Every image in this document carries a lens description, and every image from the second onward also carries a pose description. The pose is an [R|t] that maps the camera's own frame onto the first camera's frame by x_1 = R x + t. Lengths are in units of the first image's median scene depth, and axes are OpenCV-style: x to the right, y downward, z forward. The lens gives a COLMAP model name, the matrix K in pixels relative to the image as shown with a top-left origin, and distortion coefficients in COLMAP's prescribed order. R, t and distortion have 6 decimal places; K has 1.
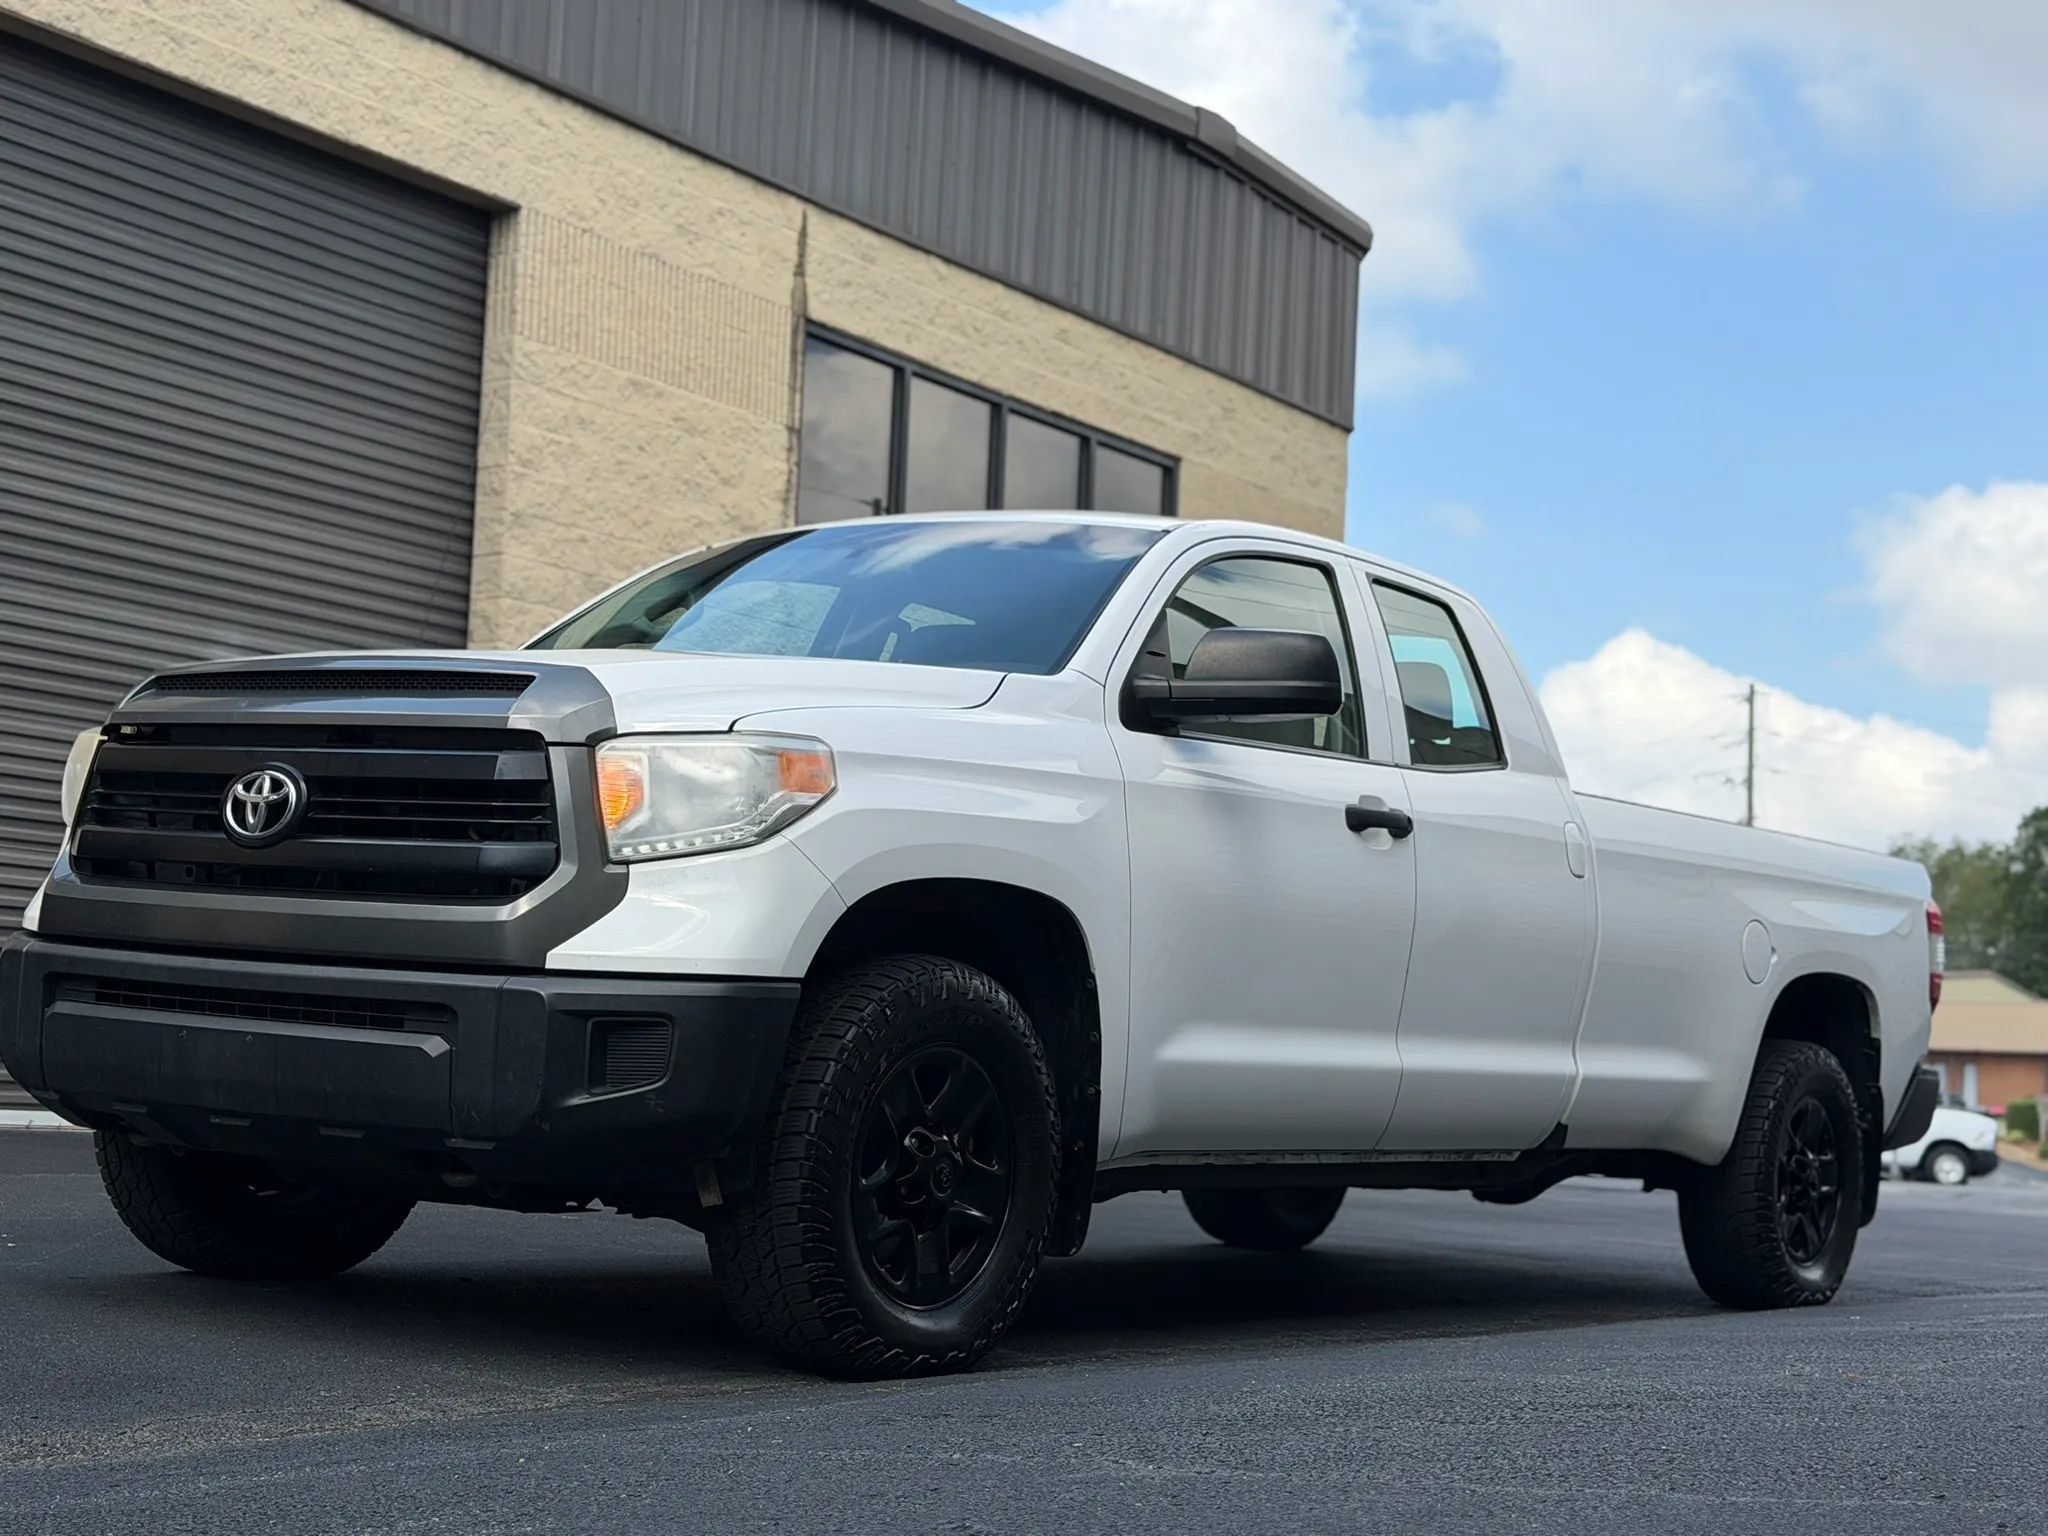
lens RADIAL K [[3084.5, 0, 999.8], [0, 3084.5, 766.9], [0, 0, 1]] dist [0.150752, -0.031045]
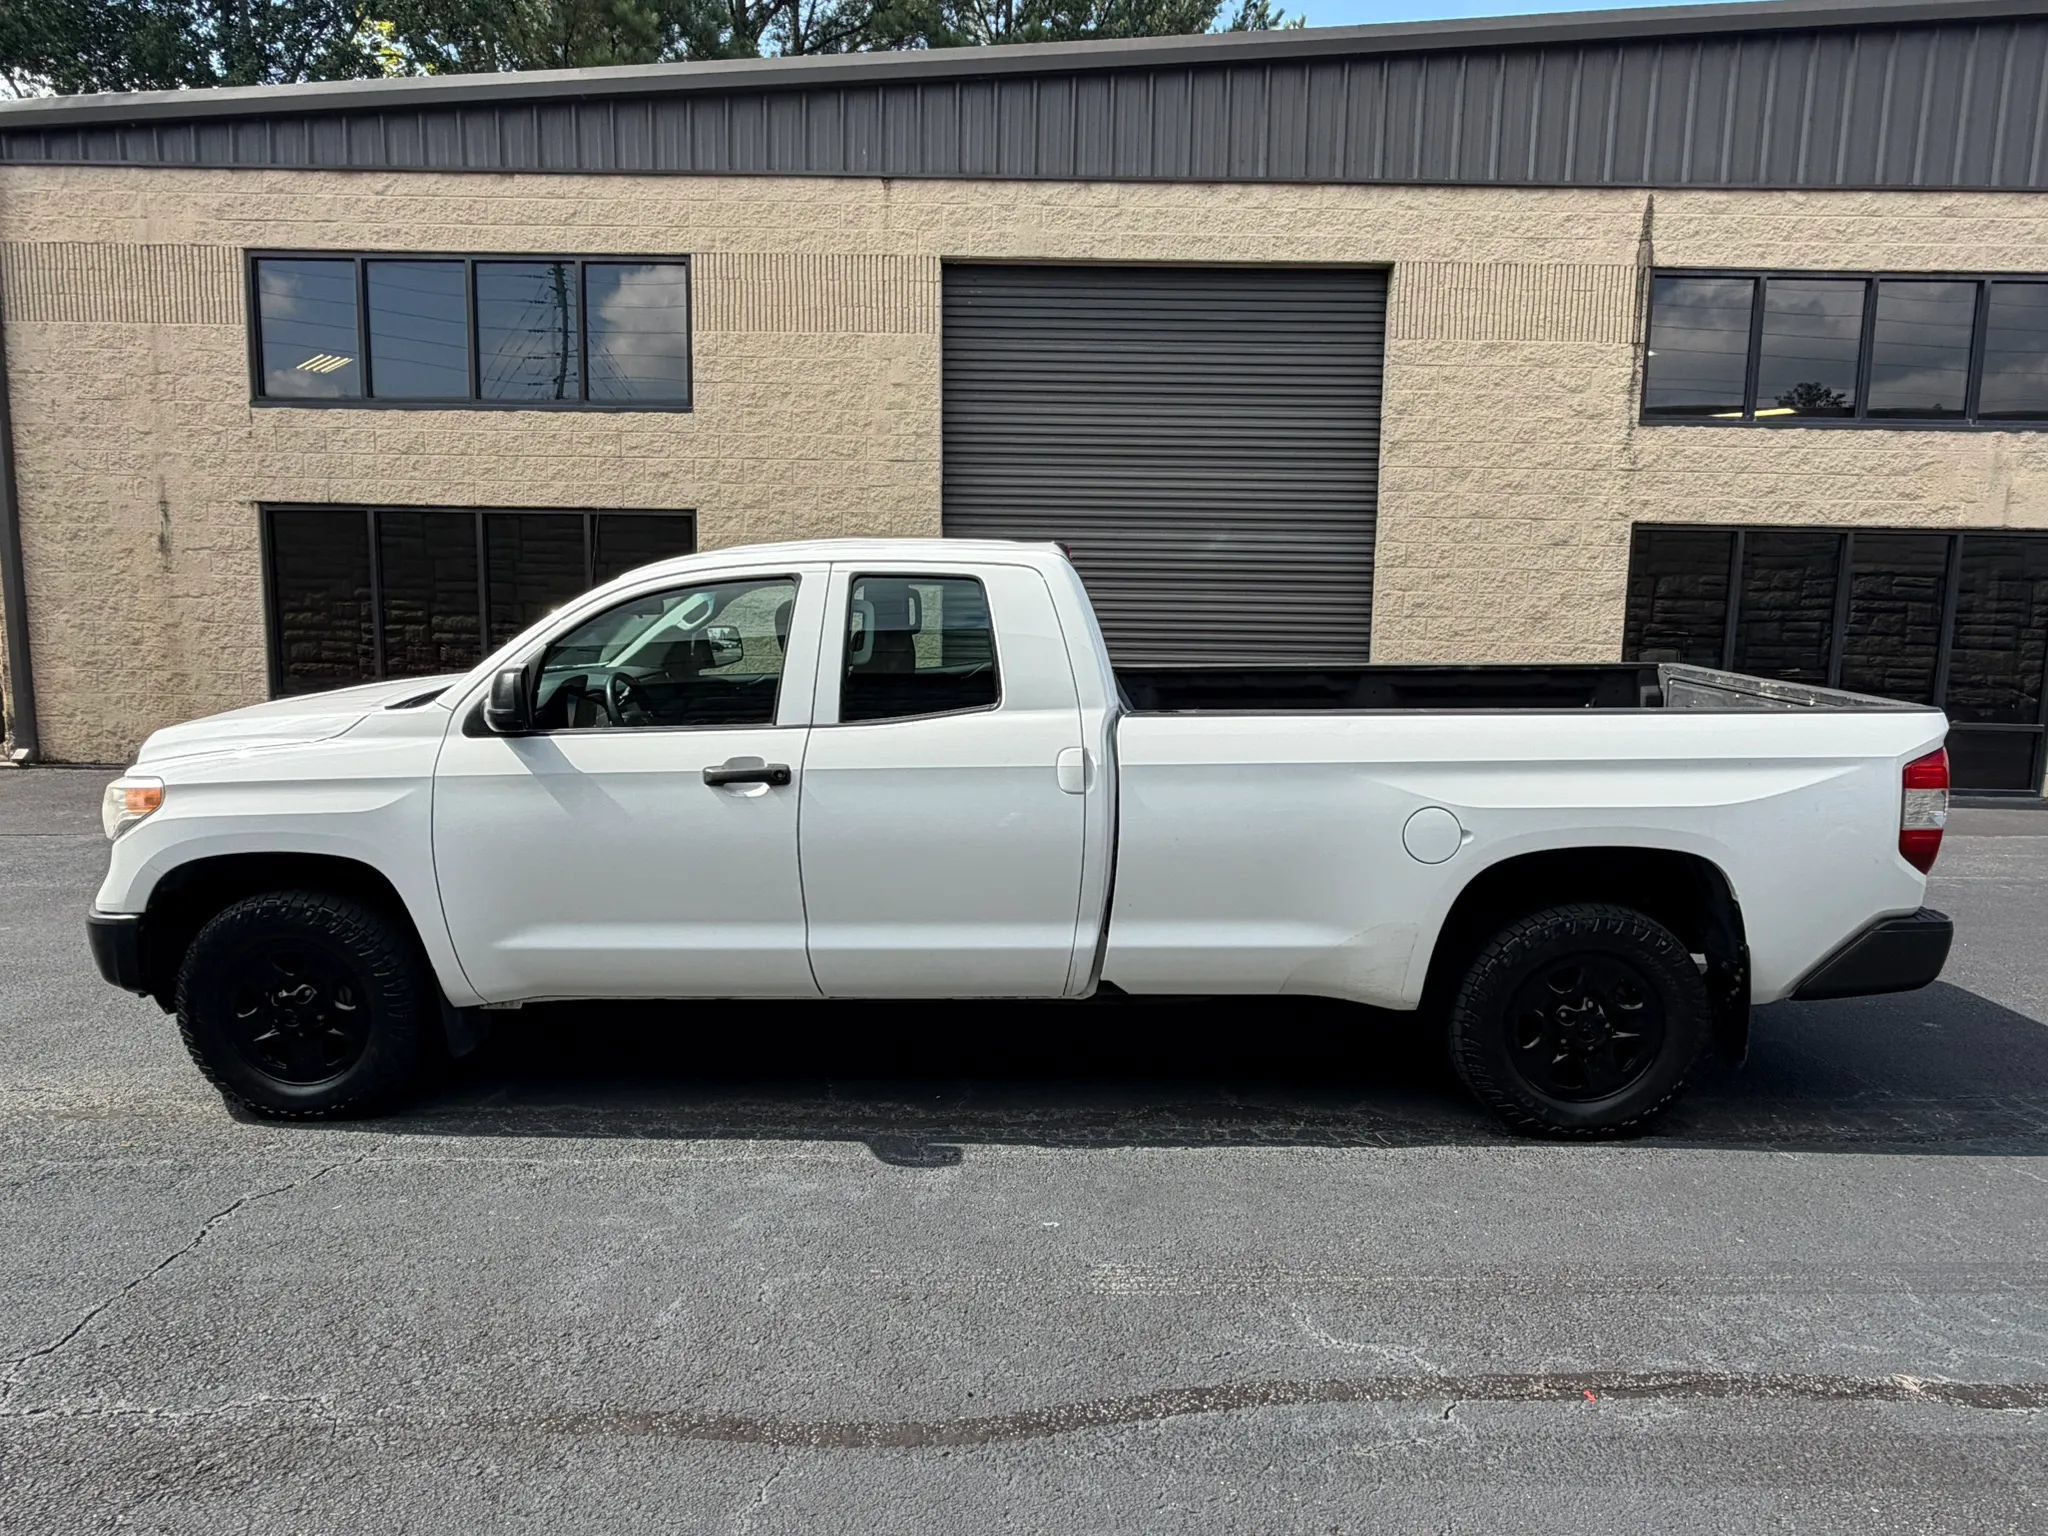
lens RADIAL K [[1230.8, 0, 1020.4], [0, 1230.8, 768.4], [0, 0, 1]] dist [0.002378, -0.000934]
pose [[0.572134, 0.068169, -0.817322, 0.317875], [0.103406, 0.982592, 0.154339, -0.028675], [0.813615, -0.172819, 0.555125, 0.396605]]
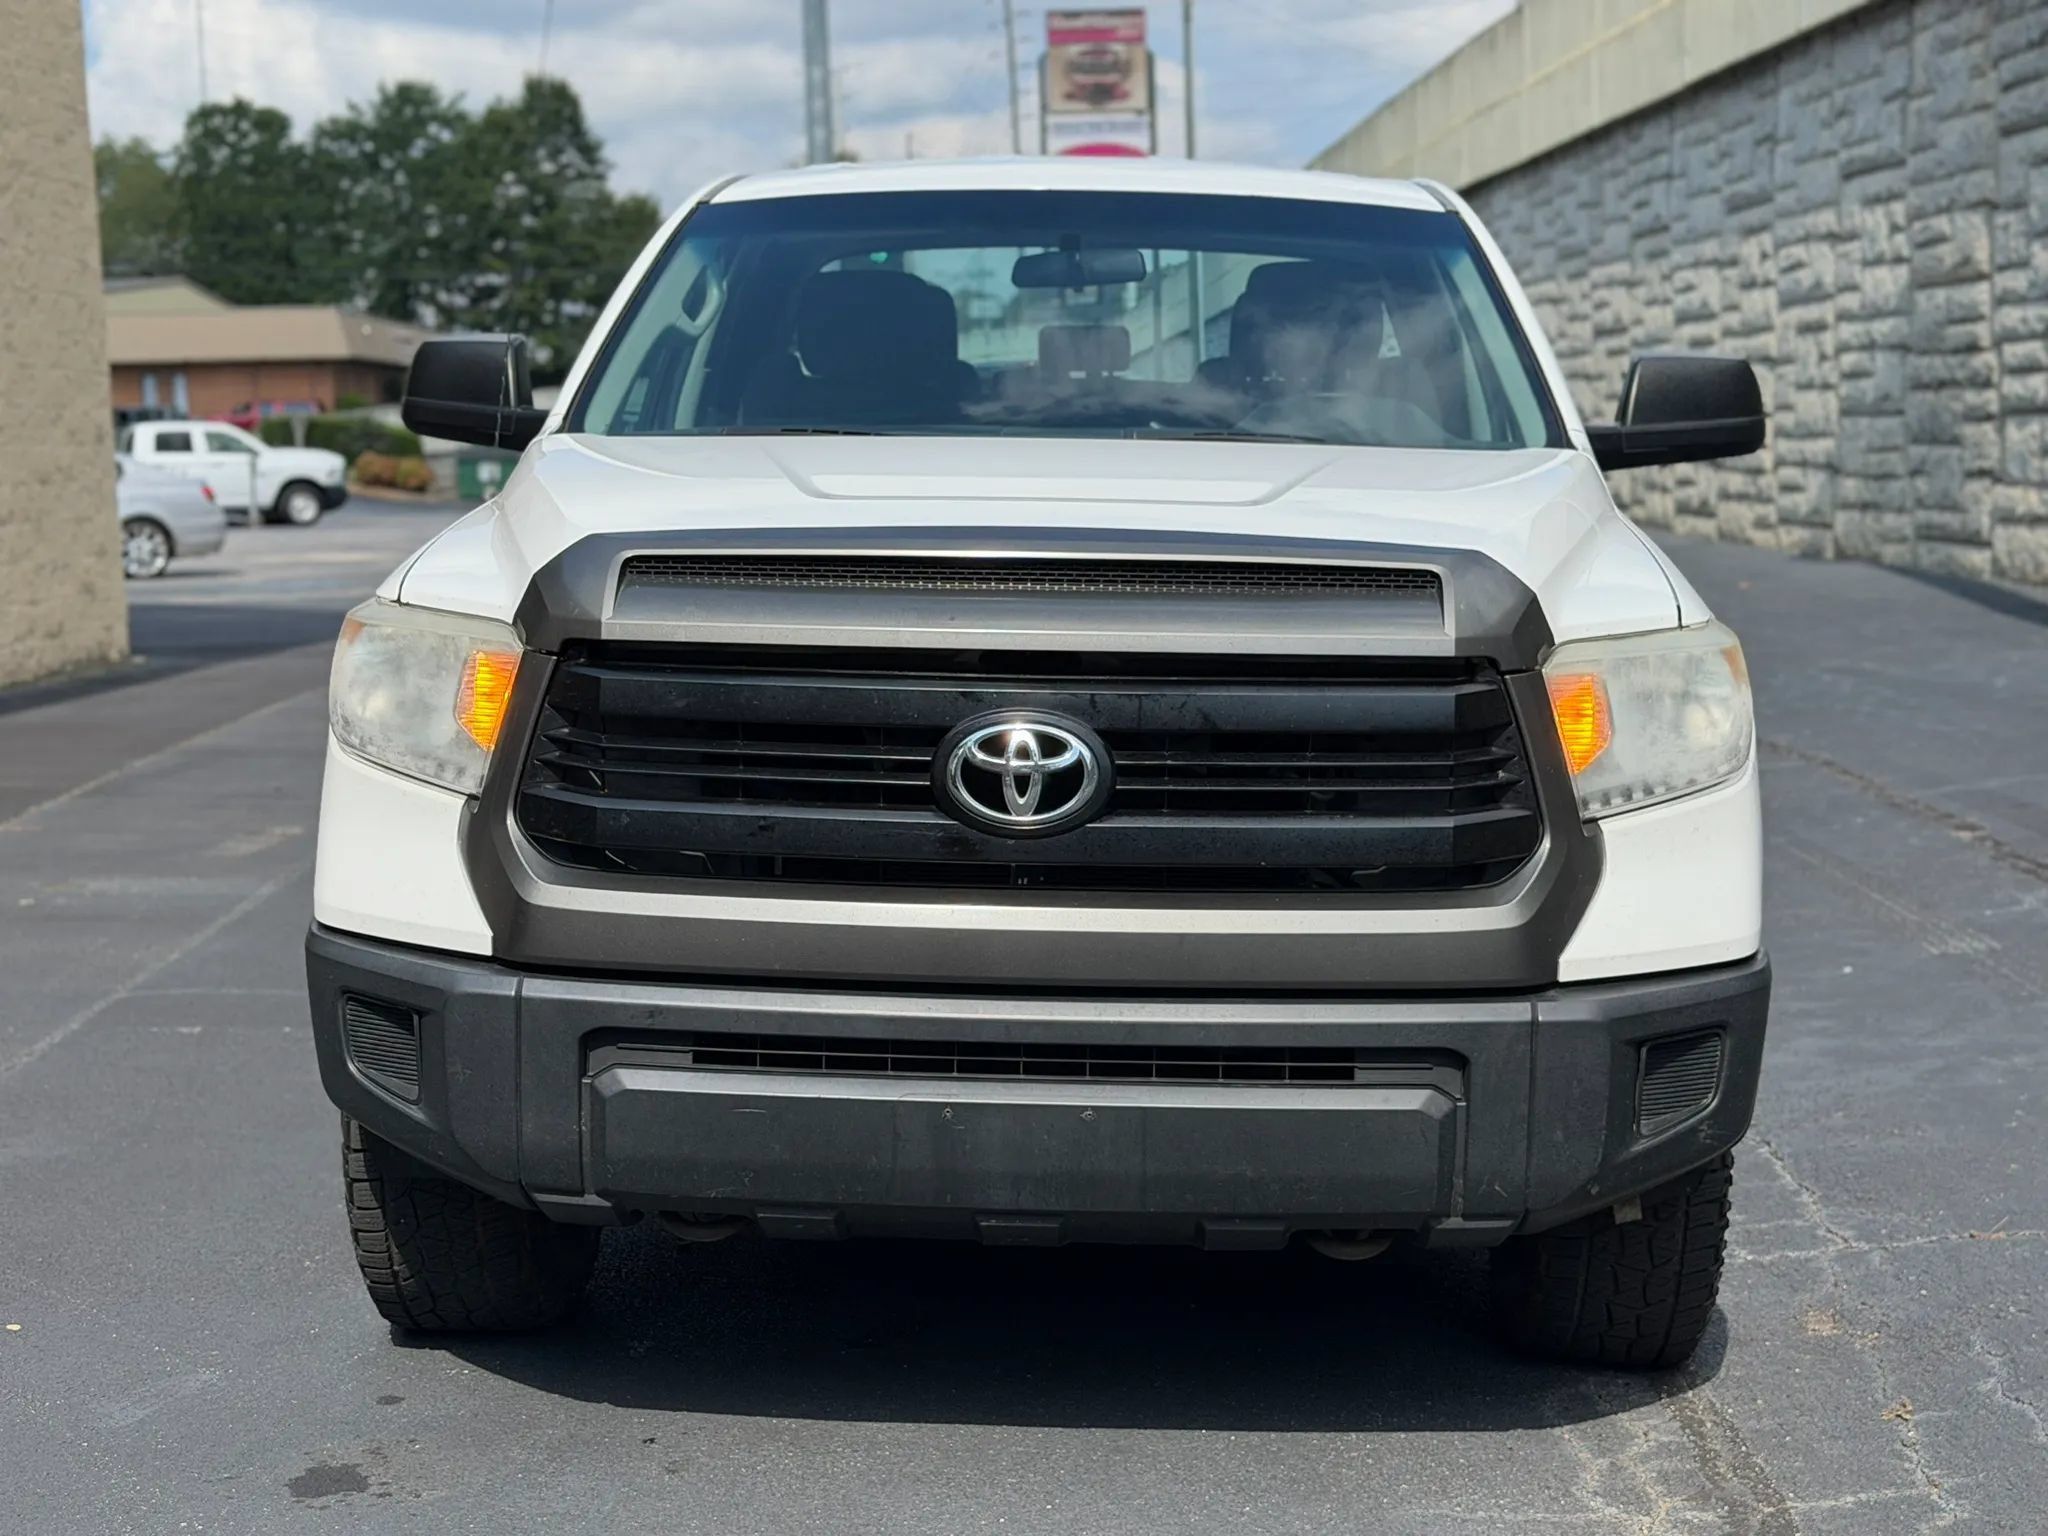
lens RADIAL K [[3086.4, 0, 1024.0], [0, 3086.4, 768.0], [0, 0, 1]] dist [0.186944, -0.365012]
pose [[0.829330, -0.129753, 0.543485, -0.245797], [0.005030, 0.974358, 0.224945, -0.057688], [-0.558737, -0.183820, 0.808717, 0.180679]]
